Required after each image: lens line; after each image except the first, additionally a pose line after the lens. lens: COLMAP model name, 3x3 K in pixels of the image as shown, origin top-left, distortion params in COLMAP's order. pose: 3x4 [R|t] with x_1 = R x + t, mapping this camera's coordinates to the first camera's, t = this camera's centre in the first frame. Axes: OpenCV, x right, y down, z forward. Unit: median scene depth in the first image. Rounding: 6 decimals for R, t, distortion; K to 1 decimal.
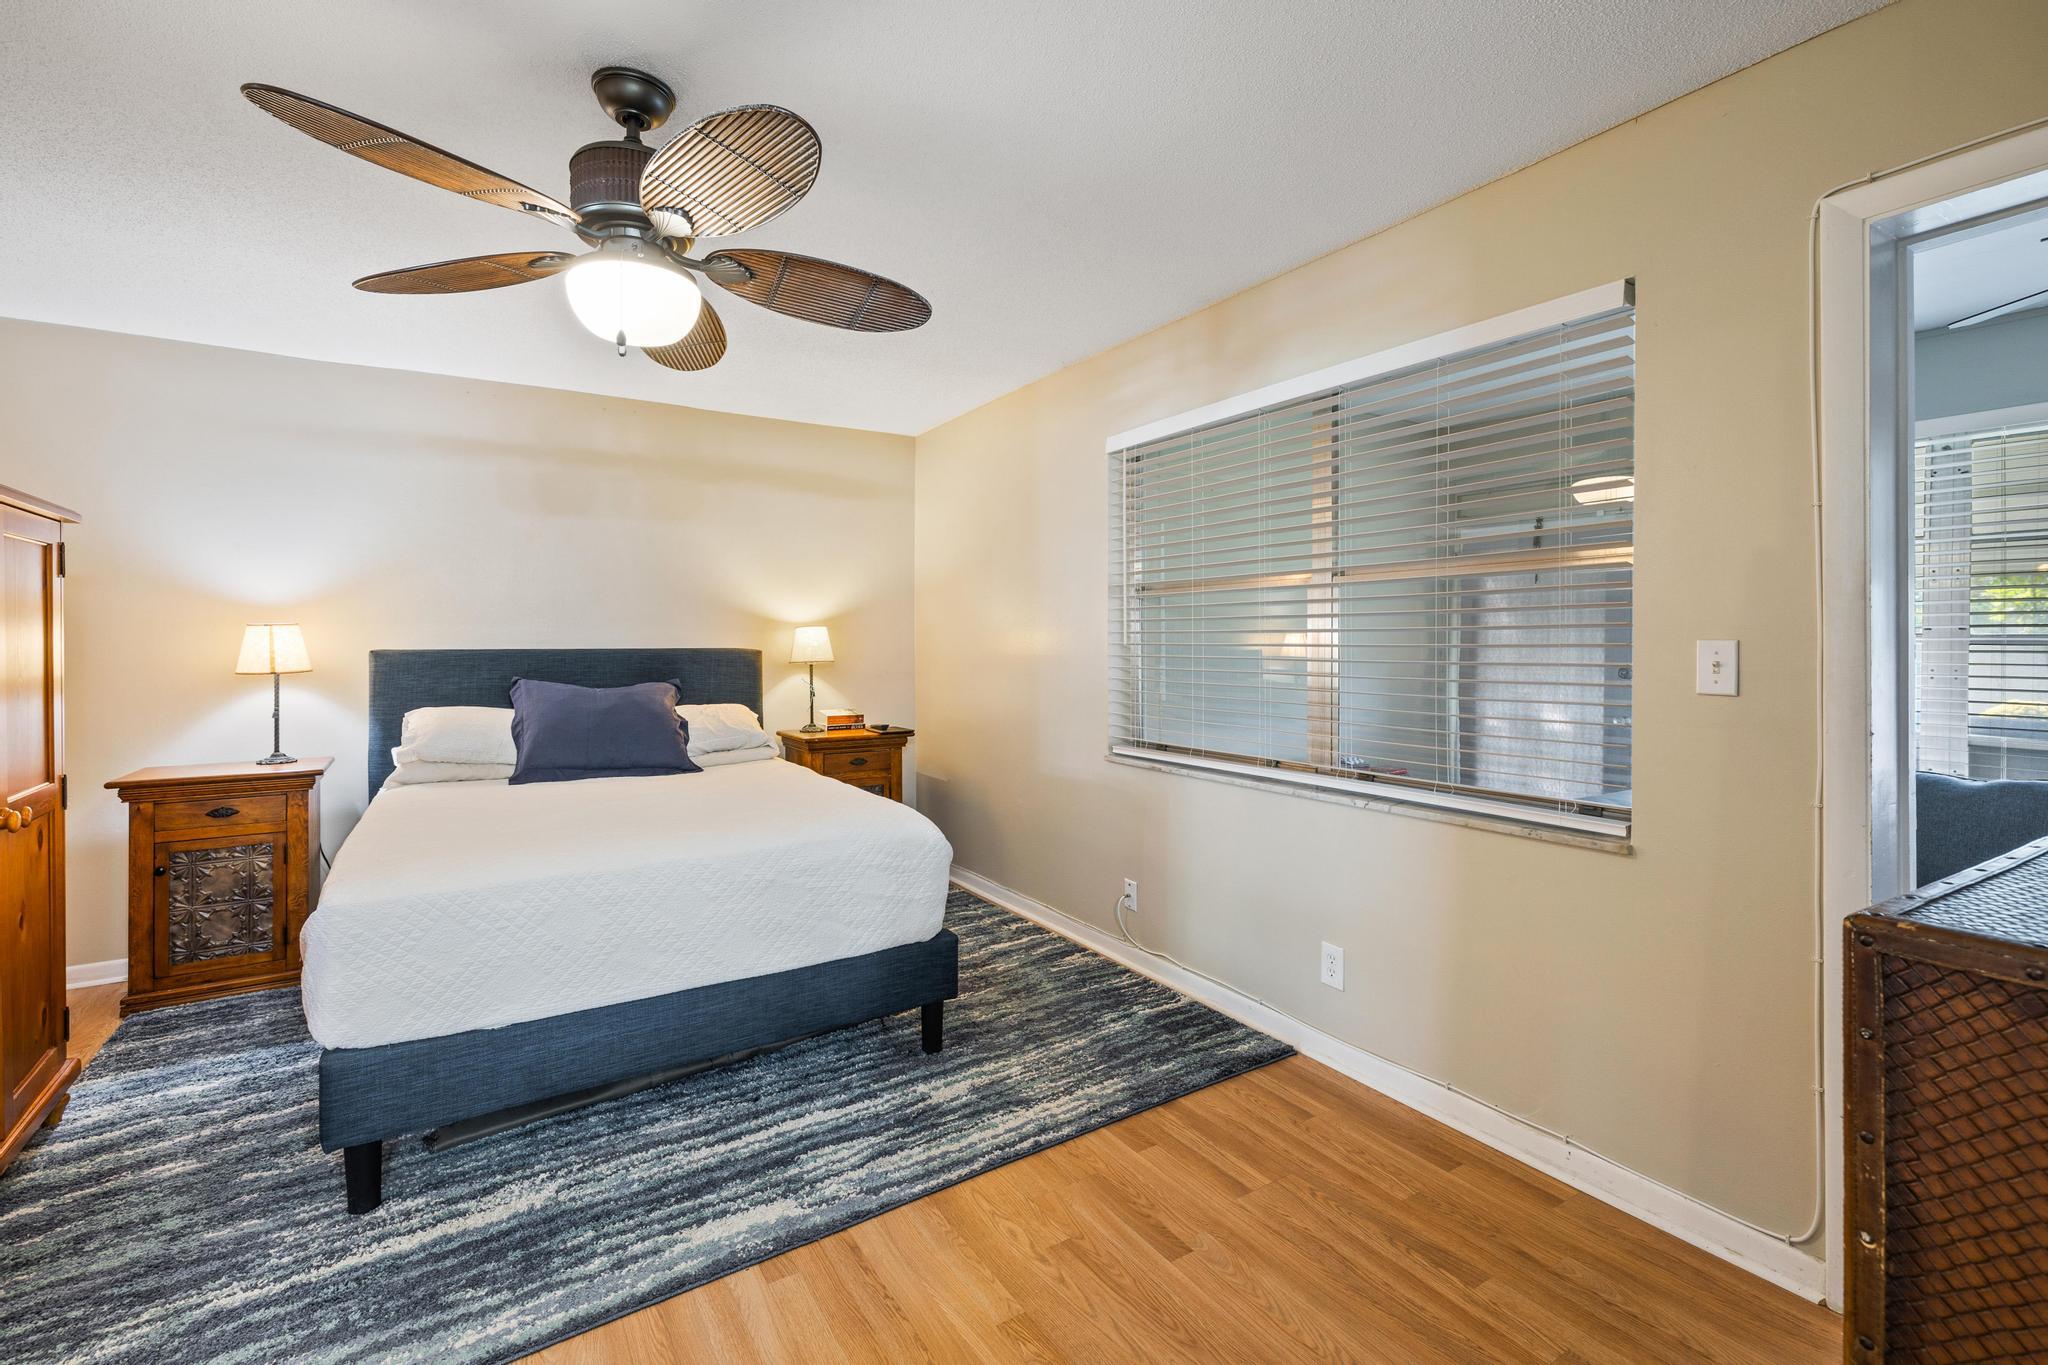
lens RADIAL K [[913.2, 0, 1024.4], [0, 913.2, 658.8], [0, 0, 1]] dist [0.002304, 0.000223]
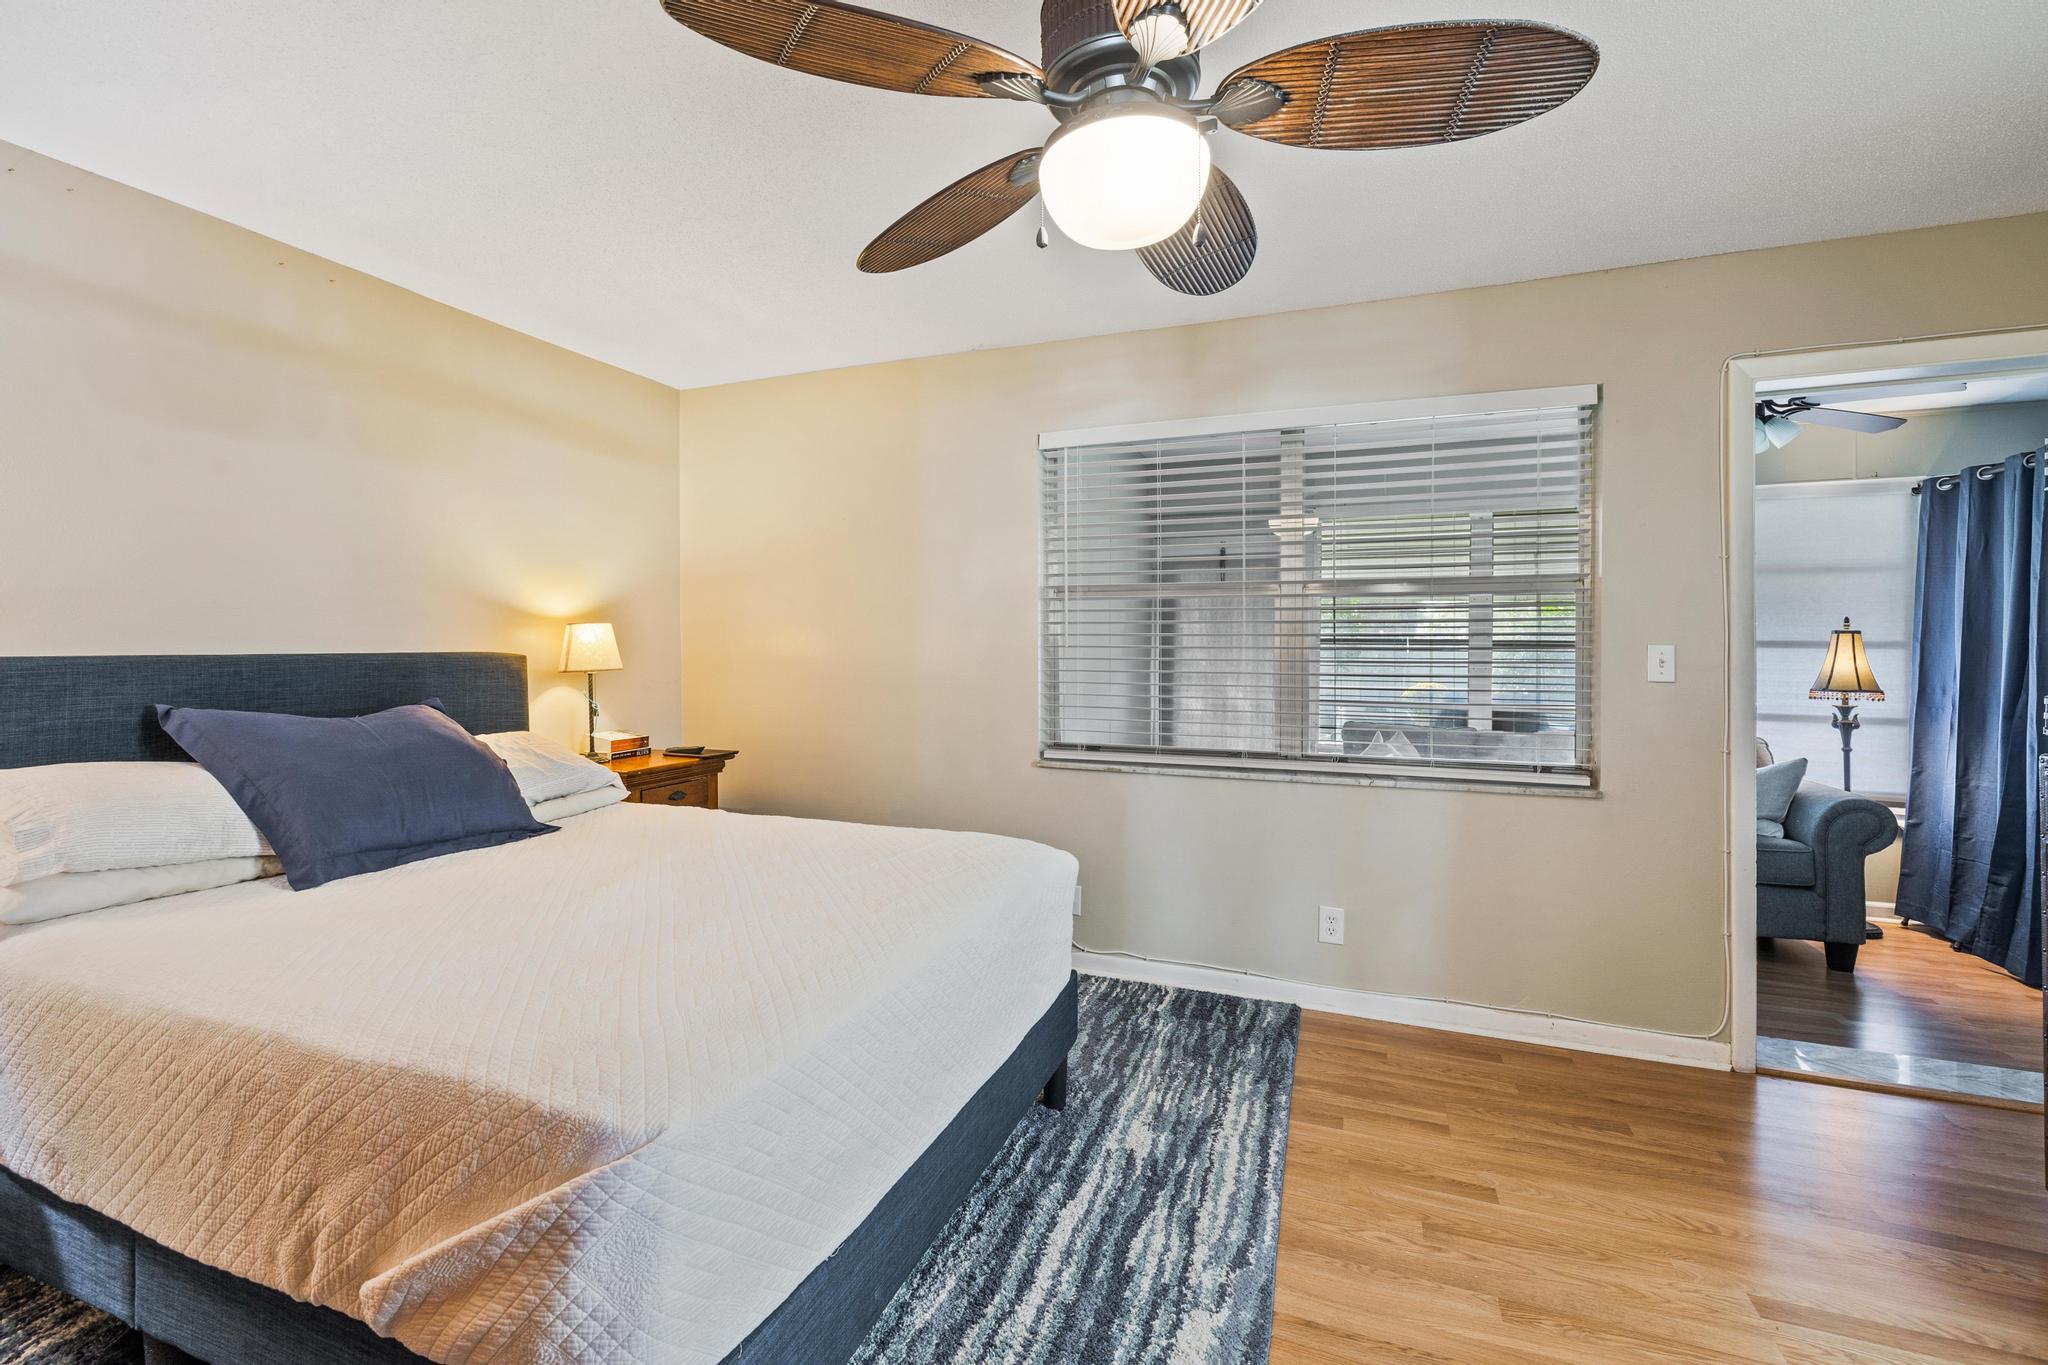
lens RADIAL K [[896.0, 0, 1016.0], [0, 896.0, 670.3], [0, 0, 1]] dist [0.002316, 0.000143]
pose [[0.797504, -0.014308, 0.603144, -0.703476], [0.008256, 0.999884, 0.012803, -0.004877], [-0.603257, -0.005231, 0.797530, 0.360241]]
